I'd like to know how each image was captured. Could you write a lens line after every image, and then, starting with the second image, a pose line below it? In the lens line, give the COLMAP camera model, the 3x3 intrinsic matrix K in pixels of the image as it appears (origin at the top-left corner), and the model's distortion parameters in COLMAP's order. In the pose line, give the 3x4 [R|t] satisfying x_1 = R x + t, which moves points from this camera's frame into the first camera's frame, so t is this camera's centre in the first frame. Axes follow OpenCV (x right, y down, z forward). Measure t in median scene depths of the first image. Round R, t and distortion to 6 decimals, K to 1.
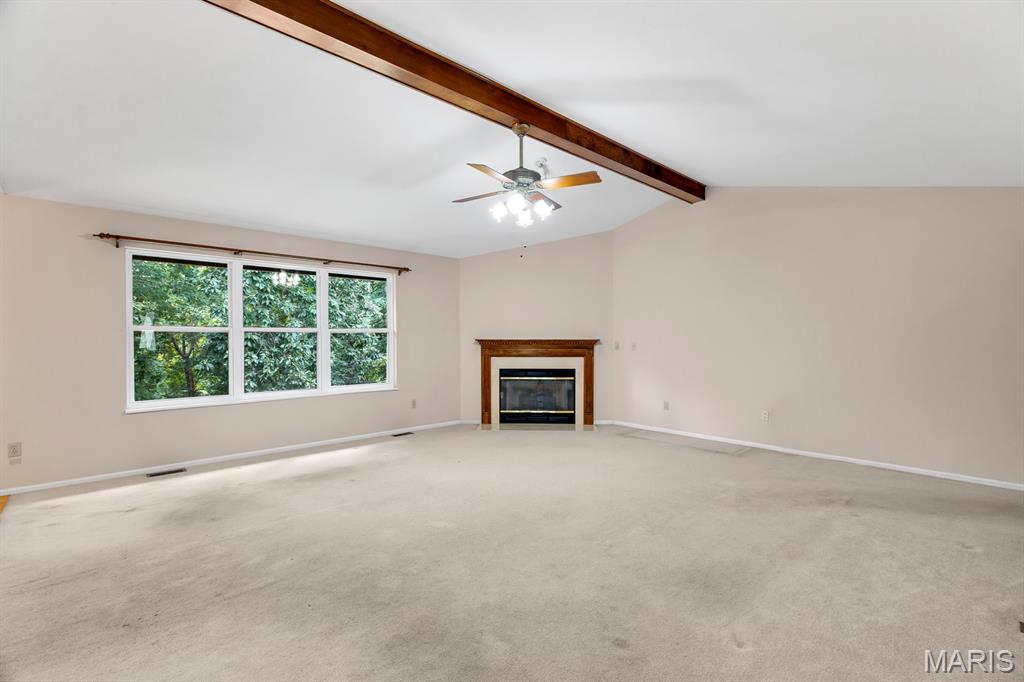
lens RADIAL K [[473.2, 0, 516.7], [0, 473.2, 340.7], [0, 0, 1]] dist [-0.000578, -0.000537]
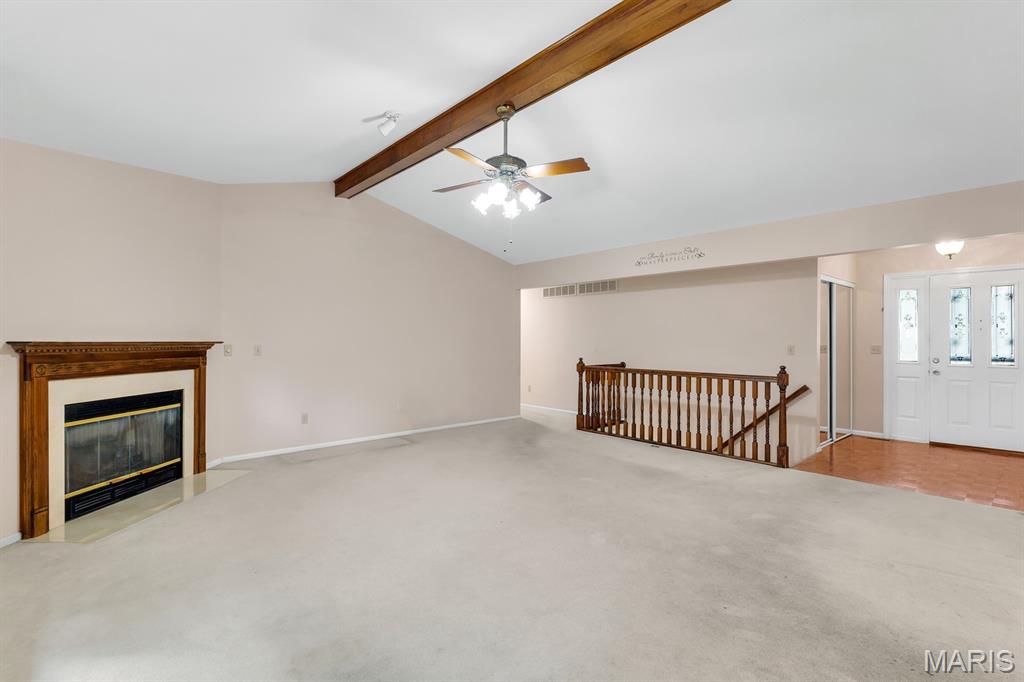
lens RADIAL K [[473.2, 0, 516.7], [0, 473.2, 340.7], [0, 0, 1]] dist [-0.000578, -0.000537]
pose [[0.030149, 0.002029, 0.999543, -0.489784], [0.011877, 0.999927, -0.002388, 0.002333], [-0.999475, 0.011943, 0.030123, 0.543564]]
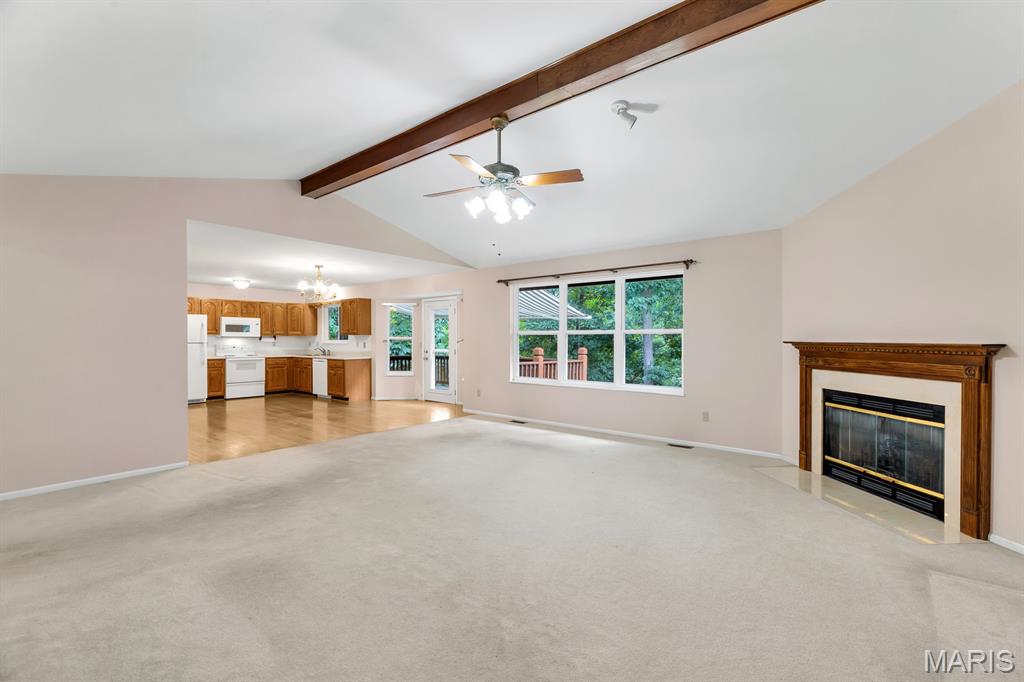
lens RADIAL K [[473.2, 0, 516.7], [0, 473.2, 340.7], [0, 0, 1]] dist [-0.000578, -0.000537]
pose [[0.103589, 0.007072, -0.994595, 0.550678], [-0.007850, 0.999949, 0.006293, -0.005190], [0.994589, 0.007156, 0.103640, 0.530507]]
